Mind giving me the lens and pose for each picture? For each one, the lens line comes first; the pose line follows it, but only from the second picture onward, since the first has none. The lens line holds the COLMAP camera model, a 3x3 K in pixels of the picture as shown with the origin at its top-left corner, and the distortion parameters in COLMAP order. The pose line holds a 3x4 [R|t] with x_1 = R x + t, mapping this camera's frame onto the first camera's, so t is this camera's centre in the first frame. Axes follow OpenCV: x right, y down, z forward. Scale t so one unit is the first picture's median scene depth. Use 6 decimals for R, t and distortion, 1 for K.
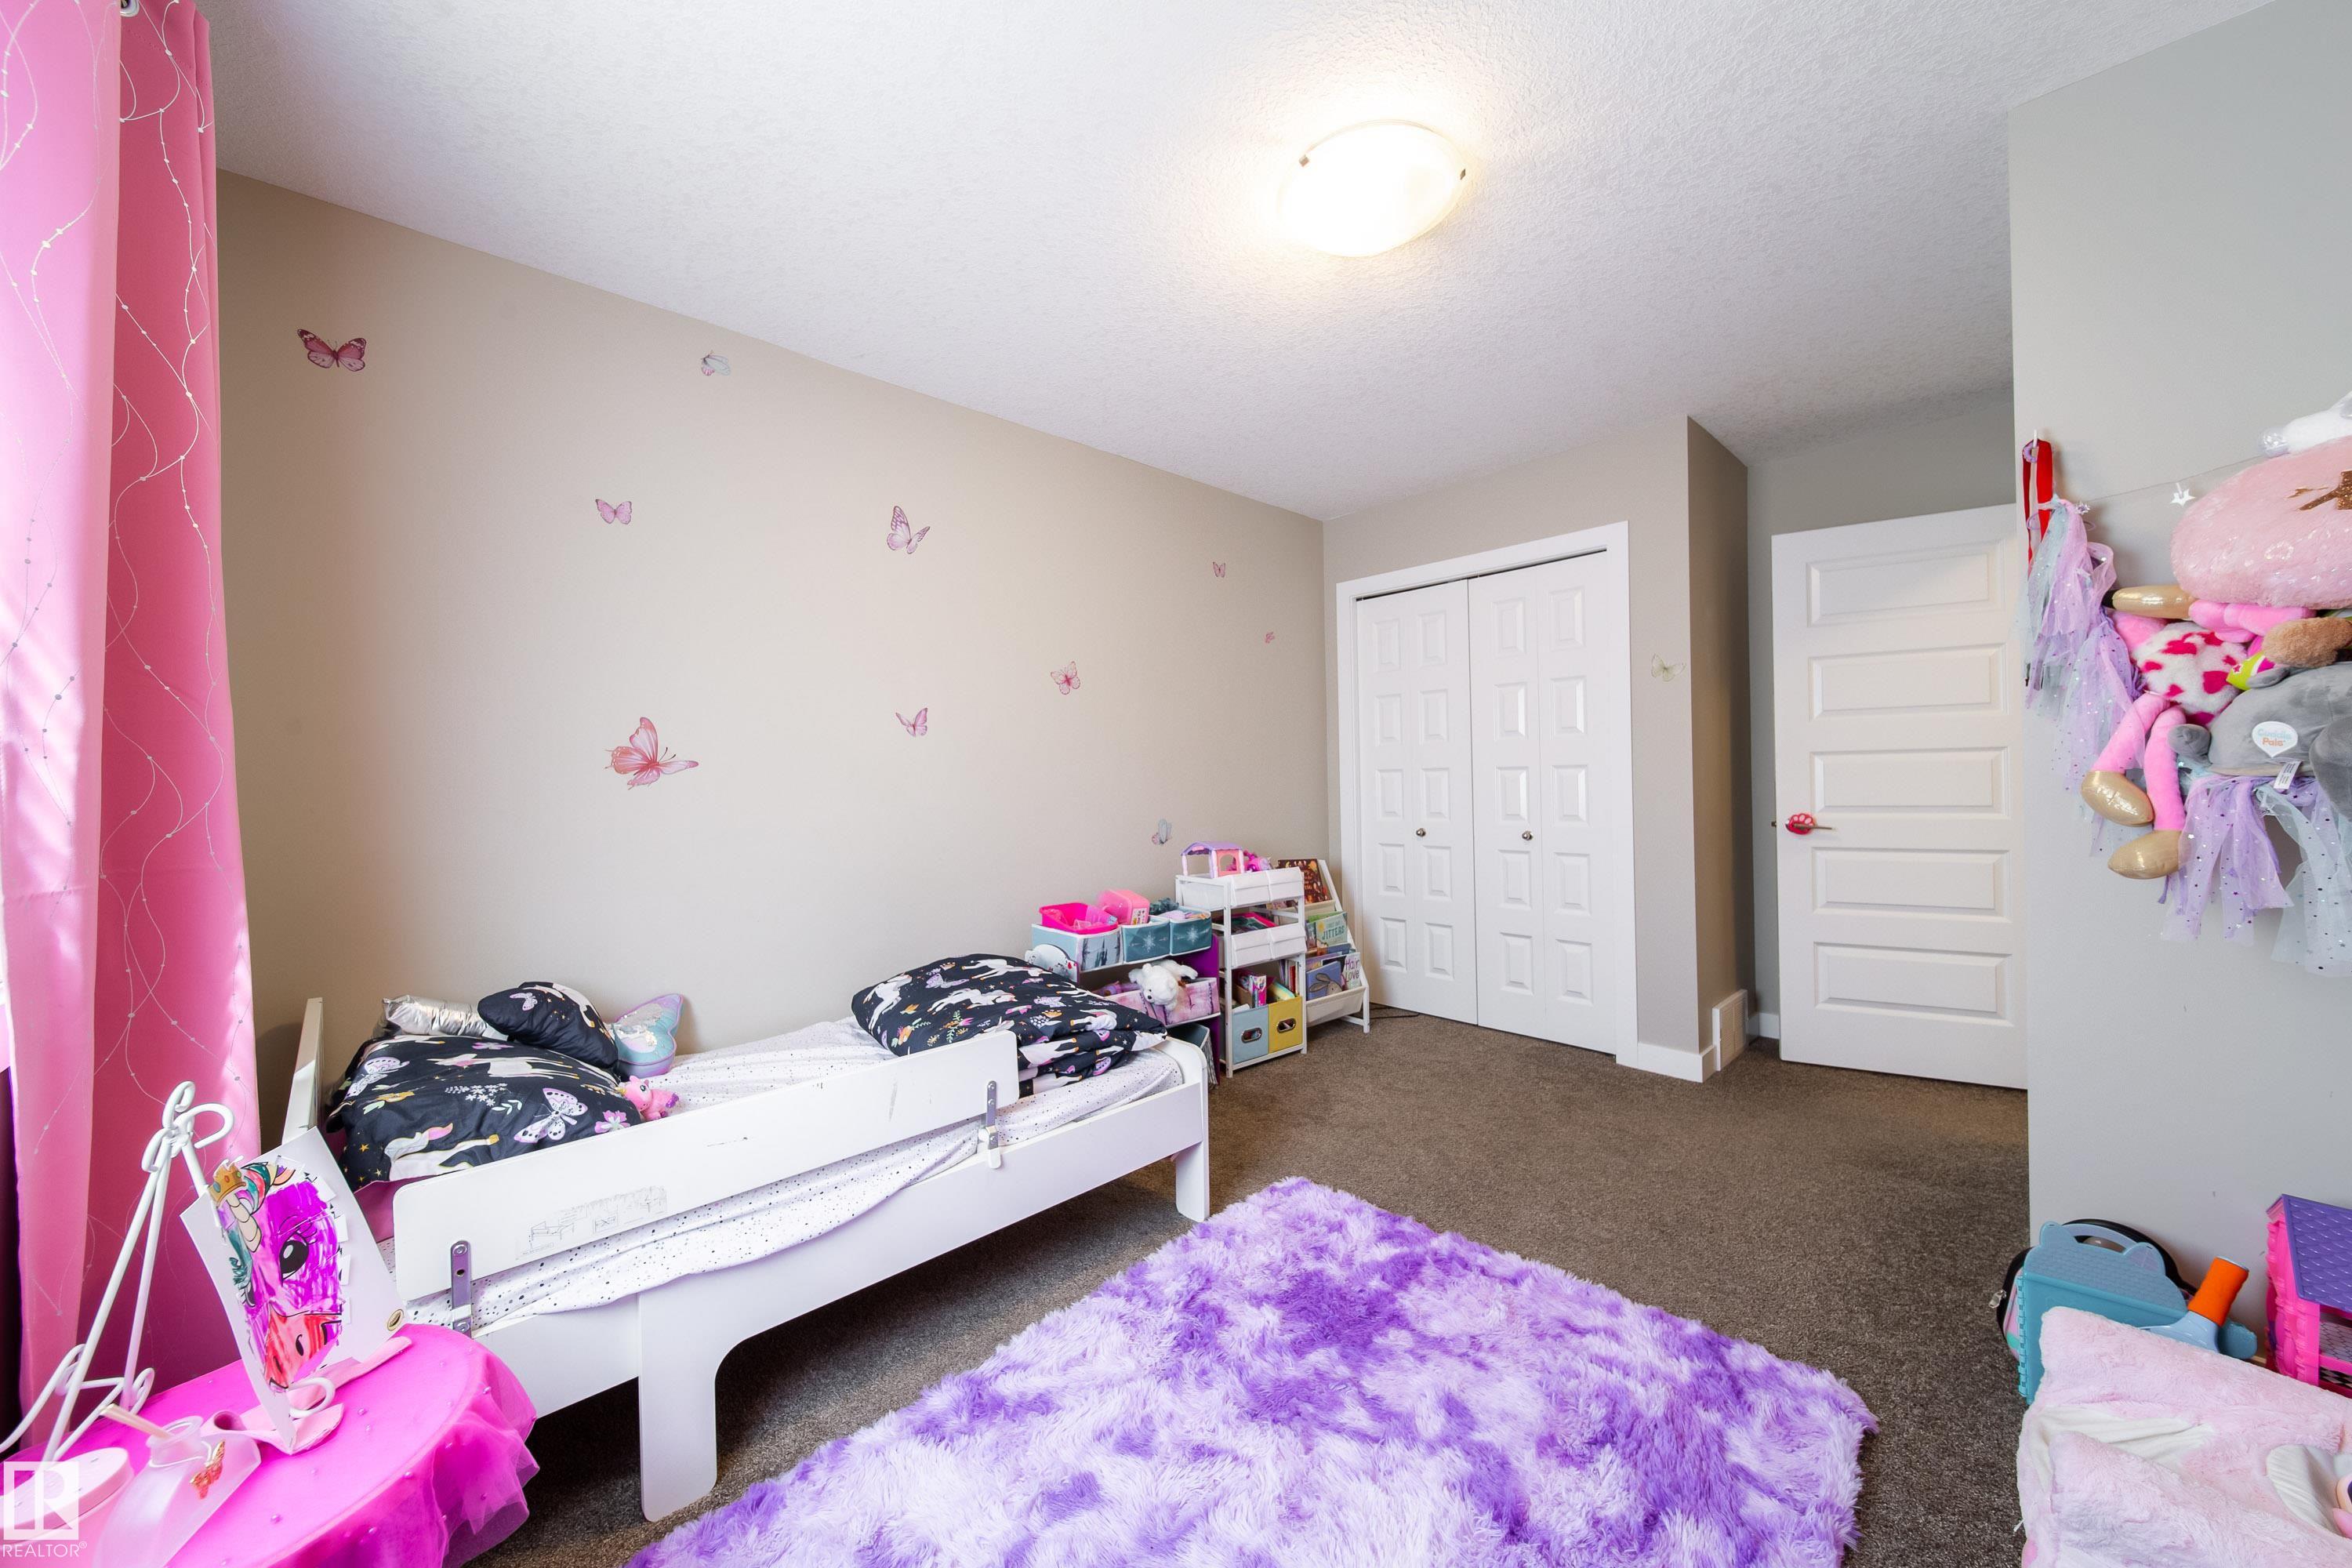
lens RADIAL K [[845.1, 0, 1174.8], [0, 845.1, 779.7], [0, 0, 1]] dist [0.001162, -0.000046]
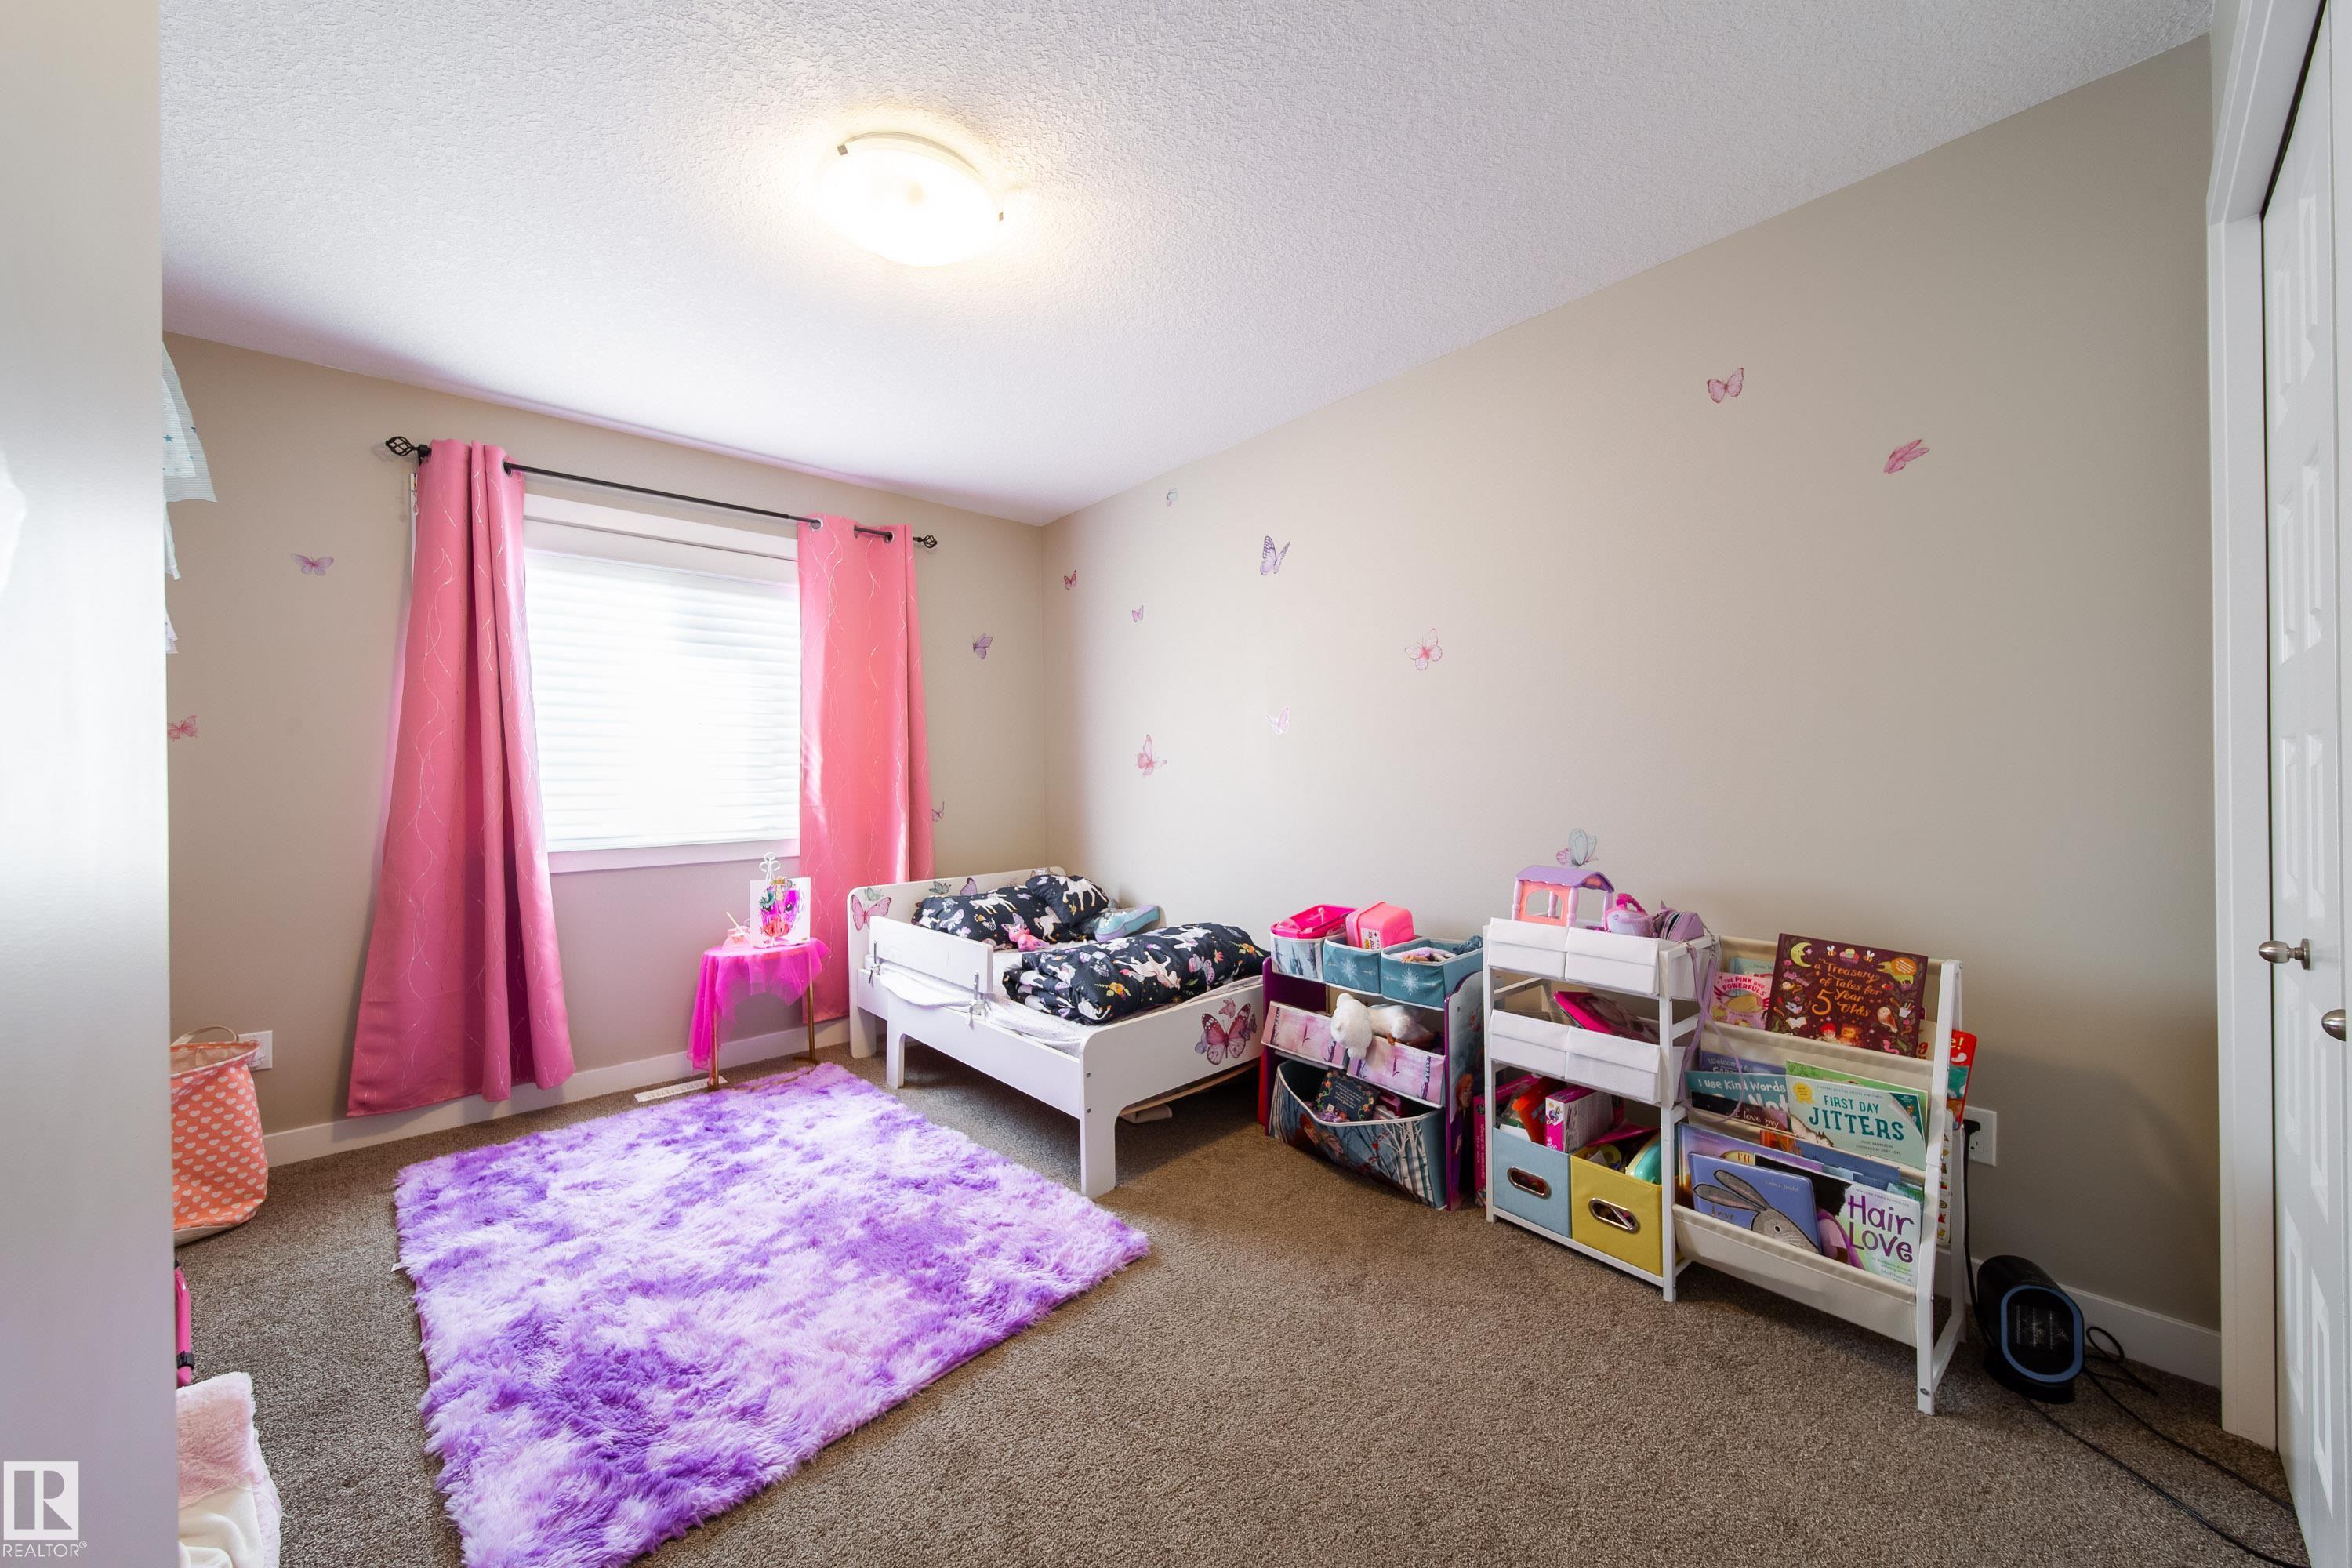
lens RADIAL K [[845.1, 0, 1174.8], [0, 845.1, 779.7], [0, 0, 1]] dist [0.001162, -0.000046]
pose [[-0.016002, 0.014985, -0.999760, 0.845726], [0.011927, 0.999819, 0.014795, -0.007707], [0.999801, -0.011687, -0.016178, 0.895103]]
